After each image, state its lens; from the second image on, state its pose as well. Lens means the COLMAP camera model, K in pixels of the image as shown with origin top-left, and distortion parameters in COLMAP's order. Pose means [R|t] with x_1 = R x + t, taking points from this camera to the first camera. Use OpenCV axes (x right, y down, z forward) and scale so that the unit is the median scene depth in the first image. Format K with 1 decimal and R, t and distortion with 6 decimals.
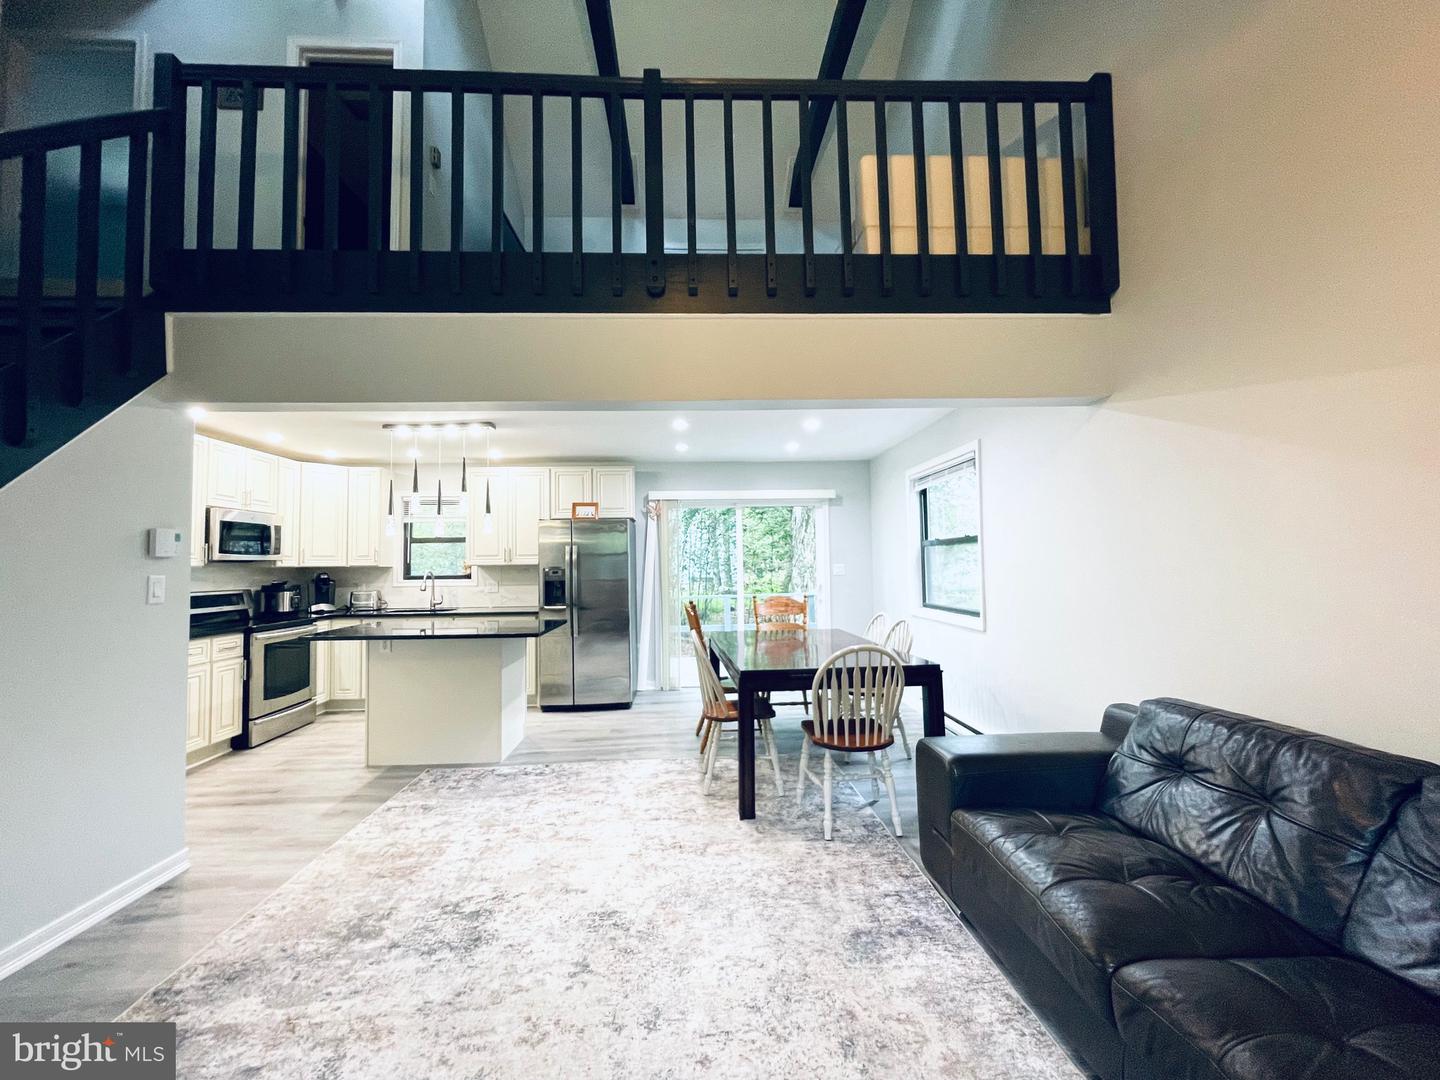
lens RADIAL K [[582.6, 0, 718.9], [0, 582.6, 540.1], [0, 0, 1]] dist [0.000037, -0.000099]
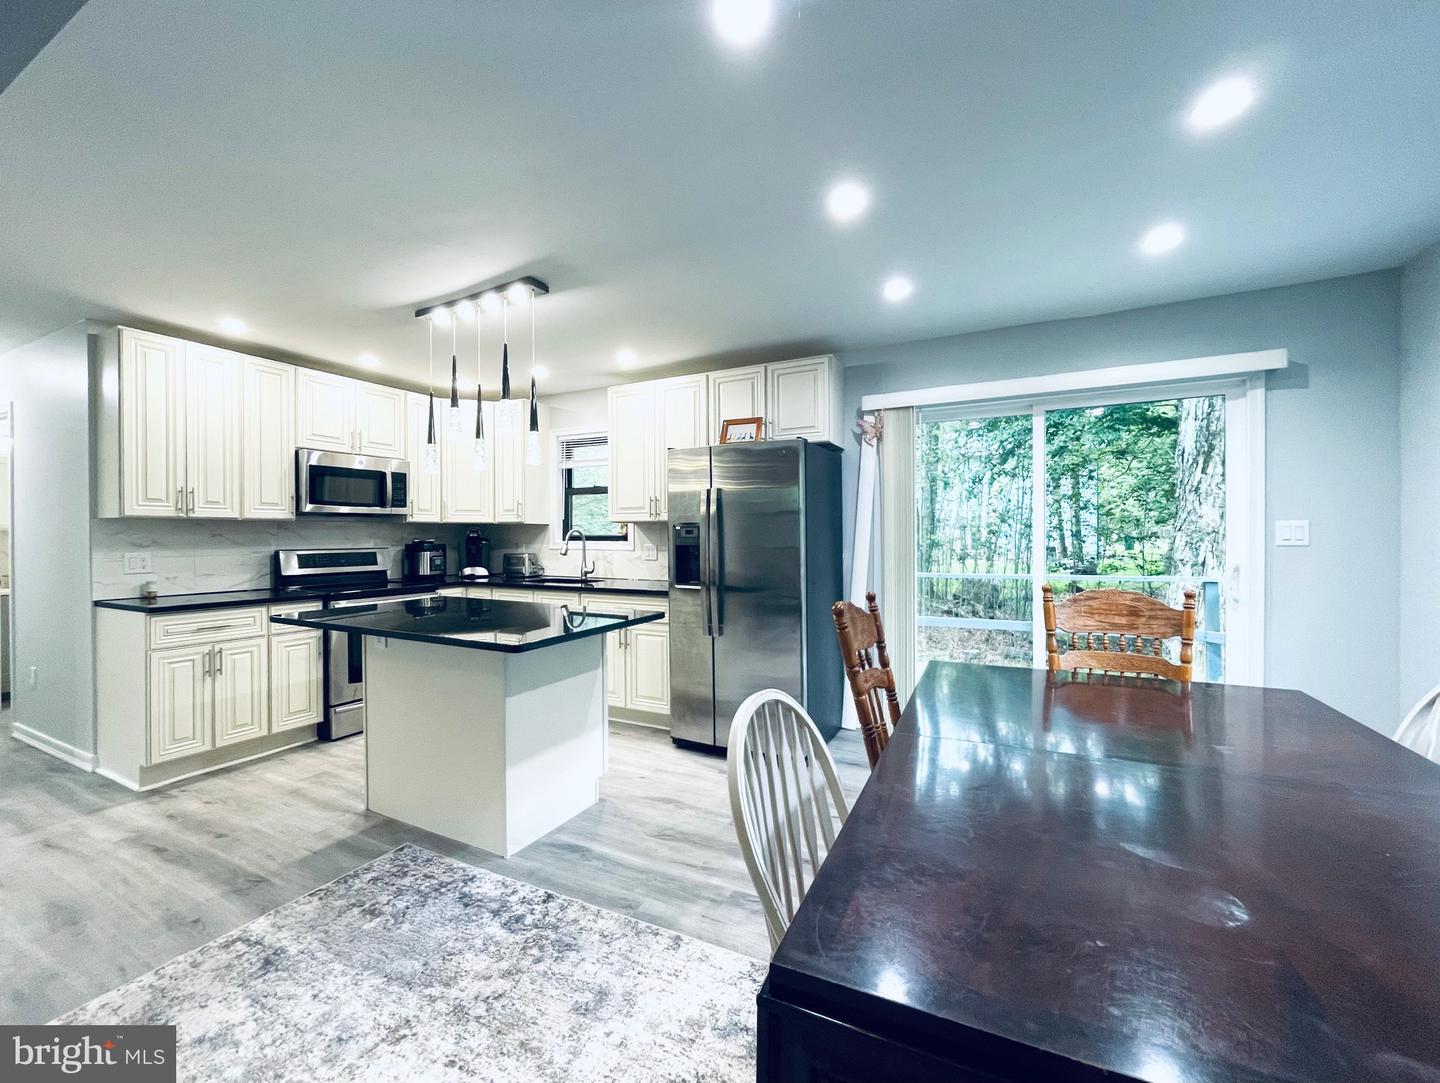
lens RADIAL K [[600.3, 0, 719.8], [0, 600.3, 537.7], [0, 0, 1]] dist [-0.002581, -0.000272]
pose [[0.859963, 0.012922, -0.510193, 0.083513], [0.014359, 0.998671, 0.049497, 0.033188], [0.510155, -0.049891, 0.858634, 0.500673]]
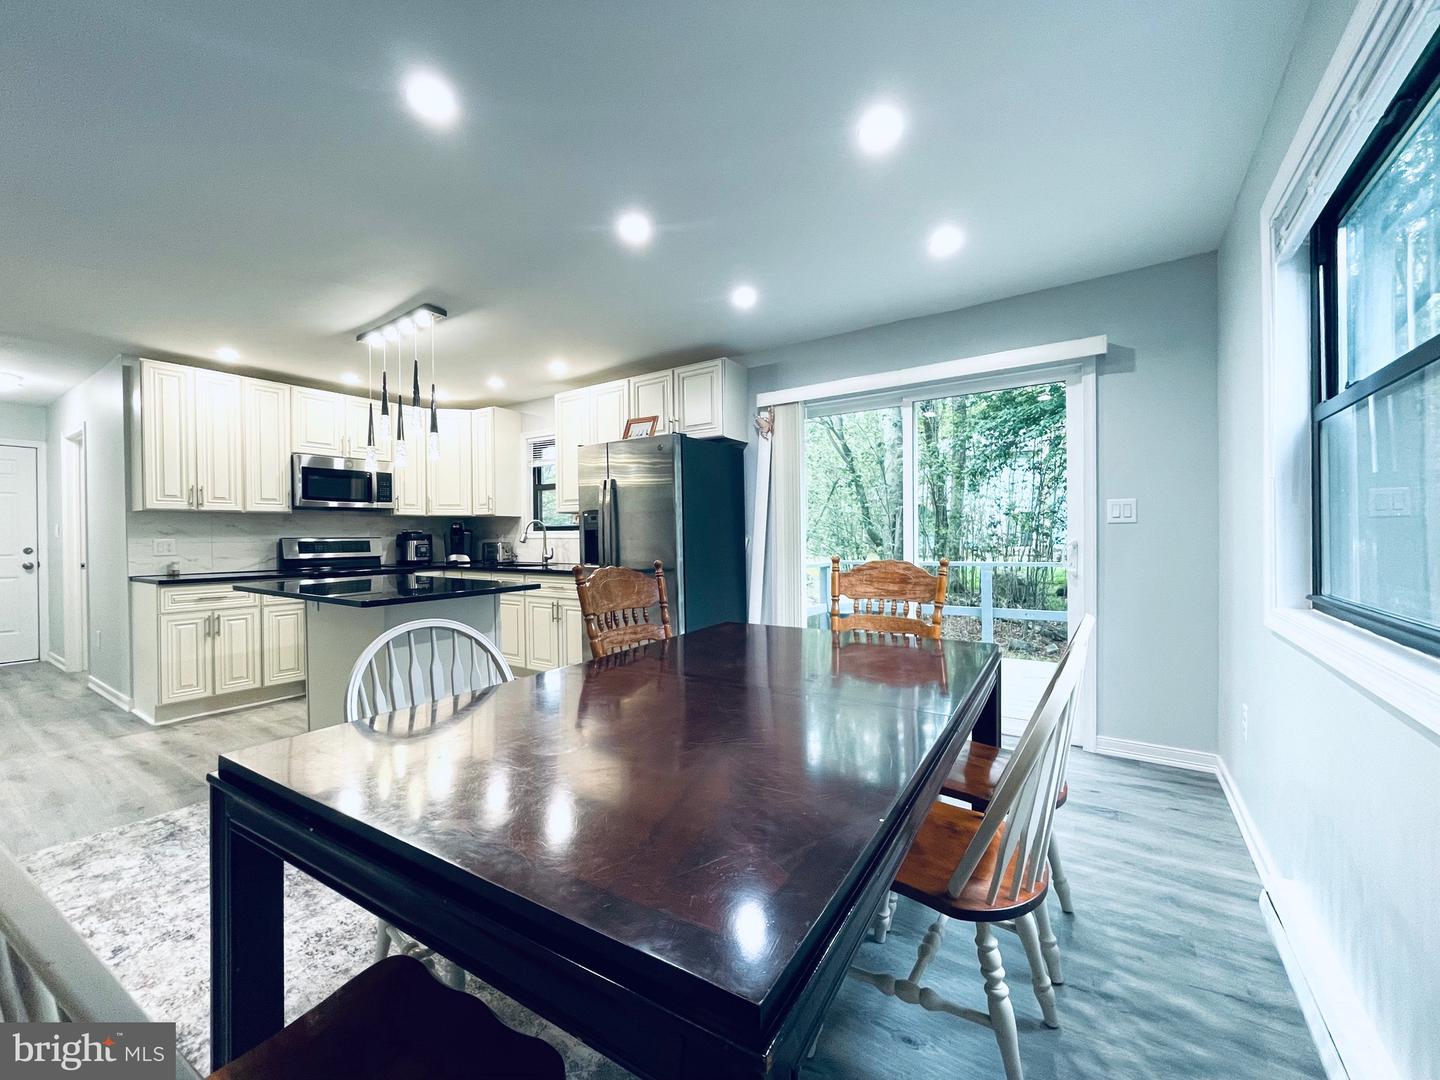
lens RADIAL K [[582.6, 0, 718.9], [0, 582.6, 540.1], [0, 0, 1]] dist [0.000037, -0.000099]
pose [[0.795310, 0.010369, -0.606115, 0.298809], [0.026151, 0.998336, 0.051393, 0.054094], [0.605639, -0.056724, 0.793715, 0.567080]]
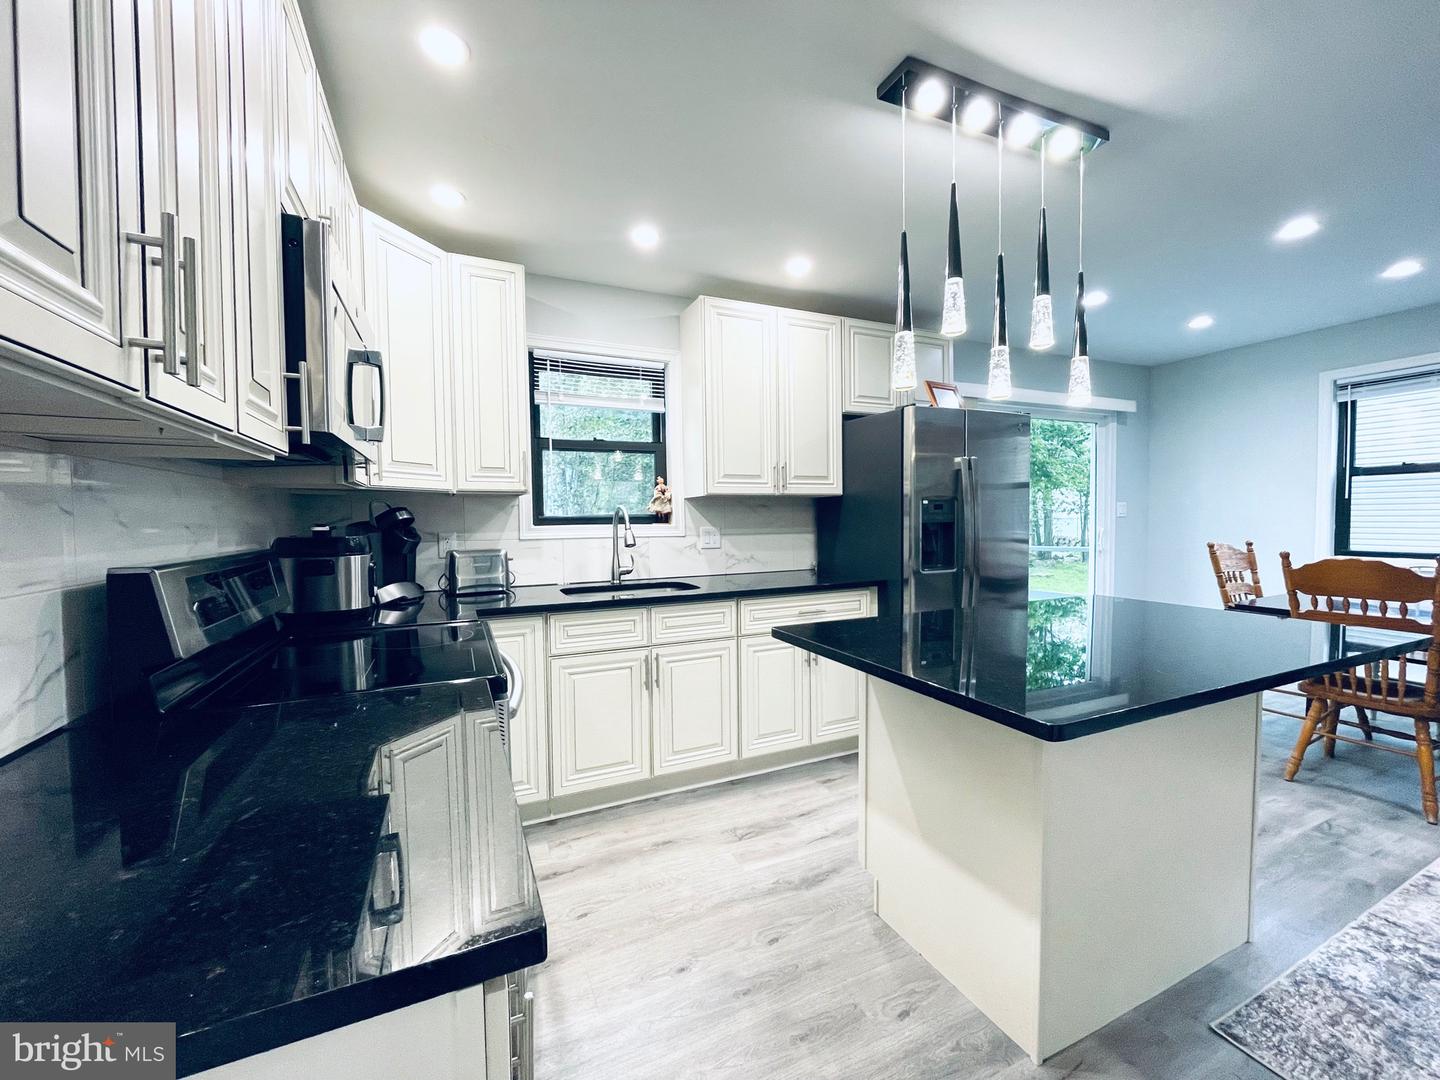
lens RADIAL K [[582.6, 0, 718.9], [0, 582.6, 540.1], [0, 0, 1]] dist [0.000037, -0.000099]
pose [[0.929632, -0.014009, 0.368222, -0.717153], [-0.015930, 0.996815, 0.078141, 0.050877], [-0.368144, -0.078508, 0.926448, 0.625719]]
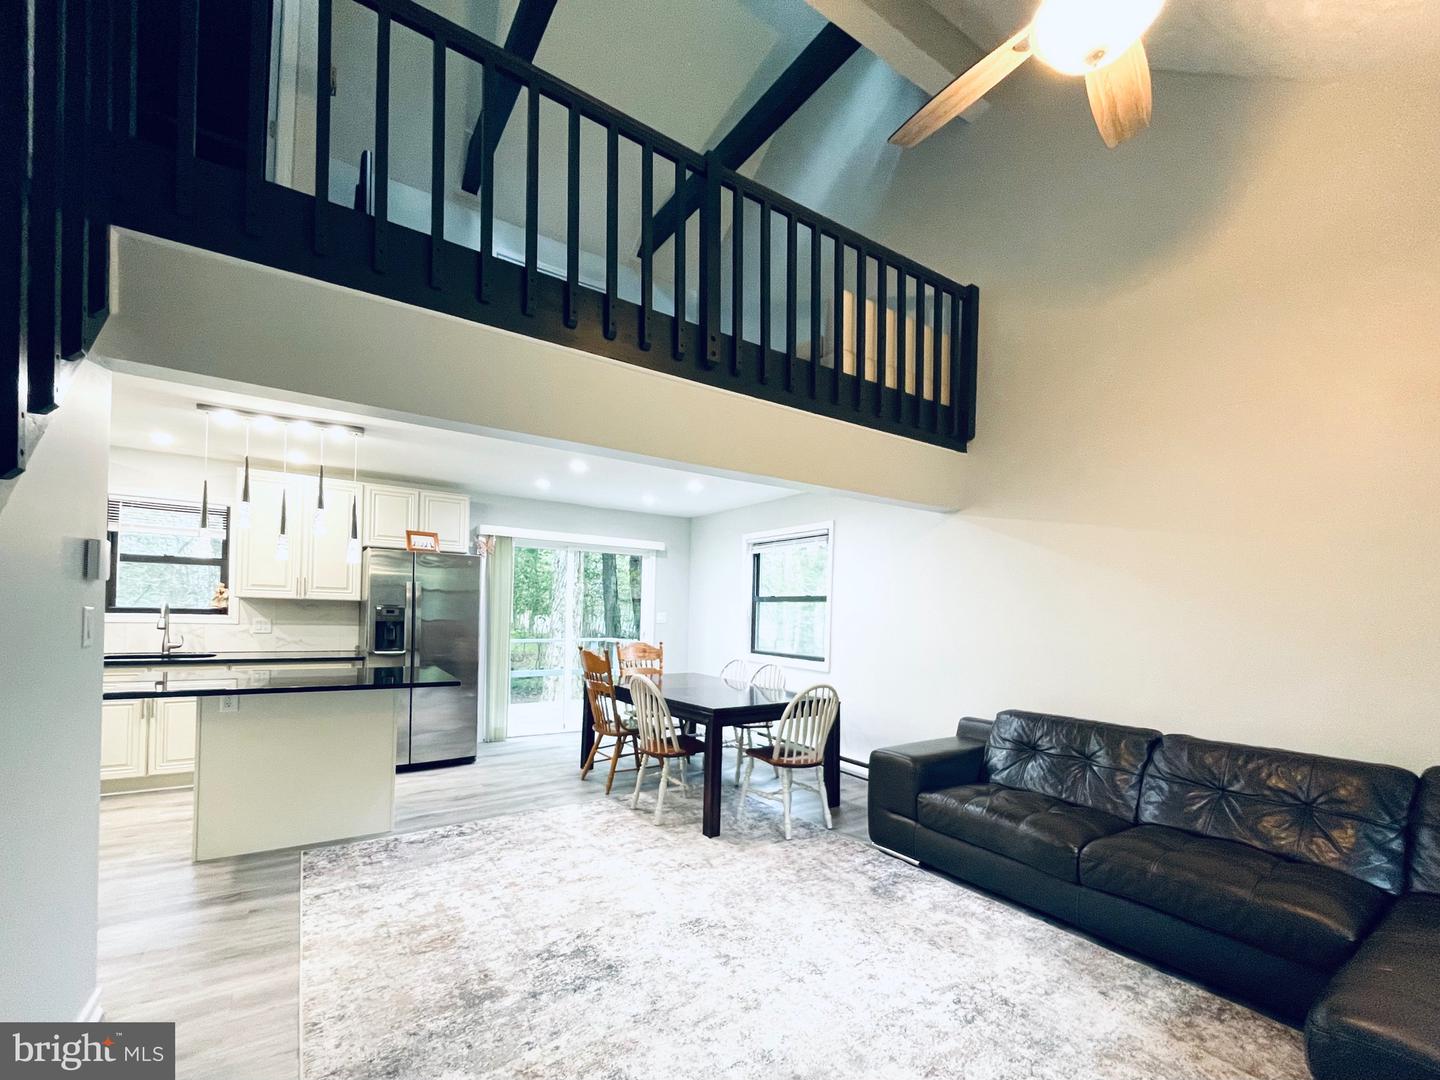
lens RADIAL K [[605.6, 0, 720.6], [0, 605.6, 609.0], [0, 0, 1]] dist [-0.000937, -0.000012]
pose [[0.854426, 0.039784, 0.518047, -0.354332], [-0.061827, 0.997765, 0.025349, 0.000040], [-0.515881, -0.053688, 0.854976, -0.001371]]
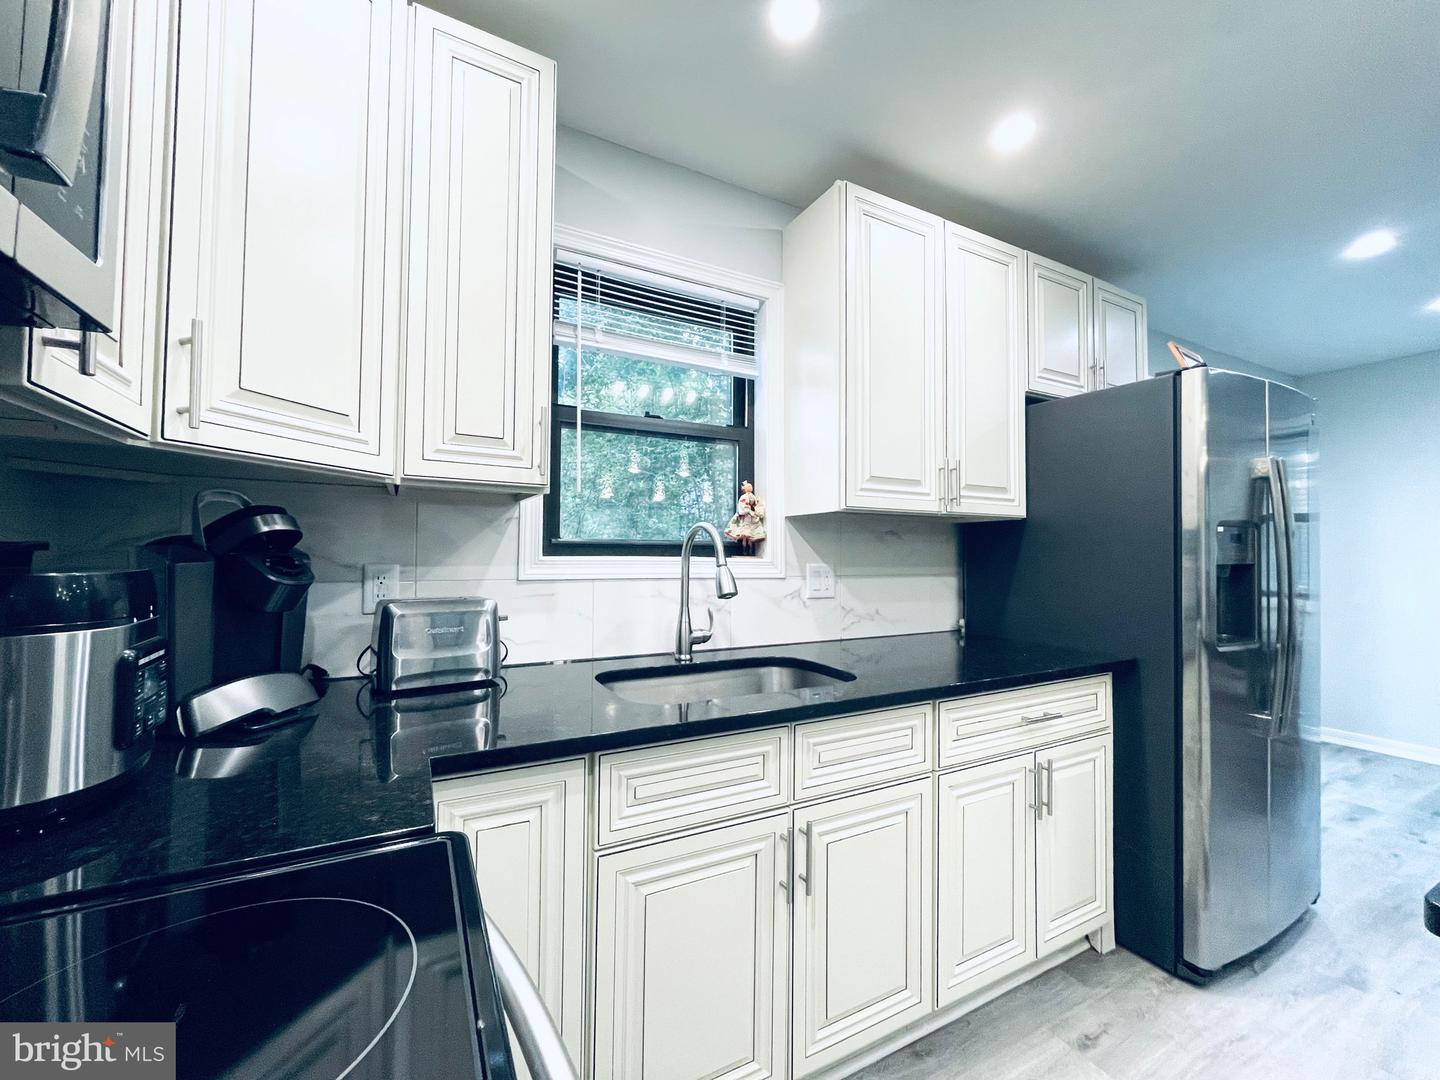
lens RADIAL K [[582.6, 0, 718.9], [0, 582.6, 540.1], [0, 0, 1]] dist [0.000037, -0.000099]
pose [[0.905764, 0.030070, 0.422713, -0.723969], [-0.039746, 0.999110, 0.014094, 0.067986], [-0.421914, -0.029567, 0.906154, 0.898290]]
